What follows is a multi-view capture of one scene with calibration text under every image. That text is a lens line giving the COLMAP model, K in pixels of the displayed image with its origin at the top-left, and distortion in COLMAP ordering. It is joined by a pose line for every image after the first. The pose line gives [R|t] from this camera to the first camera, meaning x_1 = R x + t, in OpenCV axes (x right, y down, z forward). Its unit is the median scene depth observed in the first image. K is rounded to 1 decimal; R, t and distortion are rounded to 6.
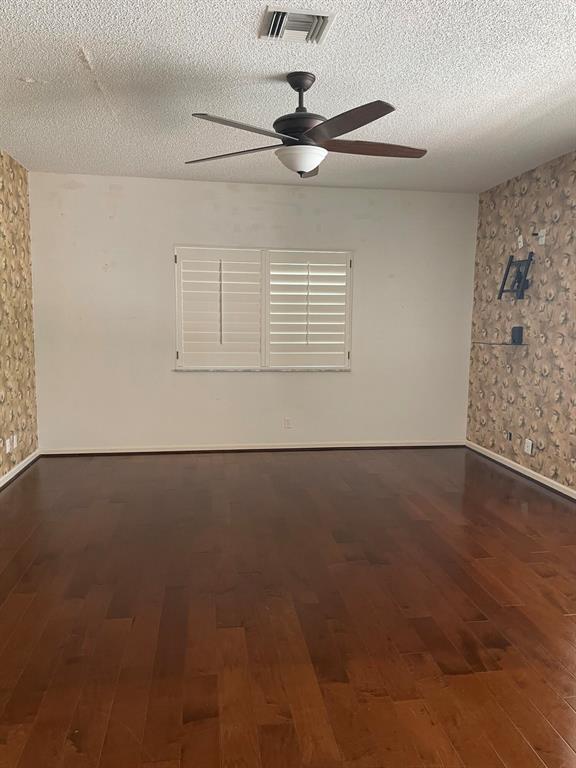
lens RADIAL K [[609.1, 0, 286.4], [0, 609.1, 382.2], [0, 0, 1]] dist [0.077428, 0.006283]
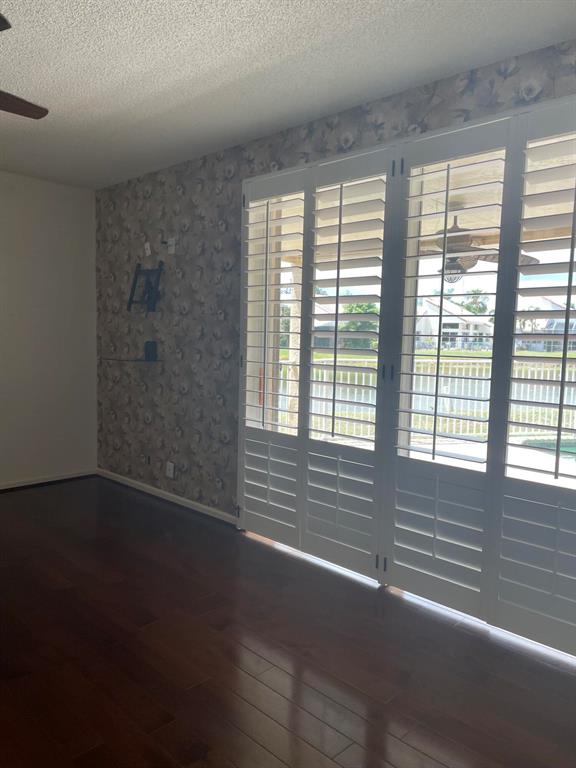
lens RADIAL K [[609.1, 0, 285.0], [0, 609.1, 387.6], [0, 0, 1]] dist [0.077428, 0.006283]
pose [[0.807258, -0.054837, 0.587646, -0.004425], [0.056880, 0.998268, 0.015018, -0.023581], [-0.587452, 0.021302, 0.808979, 0.144929]]
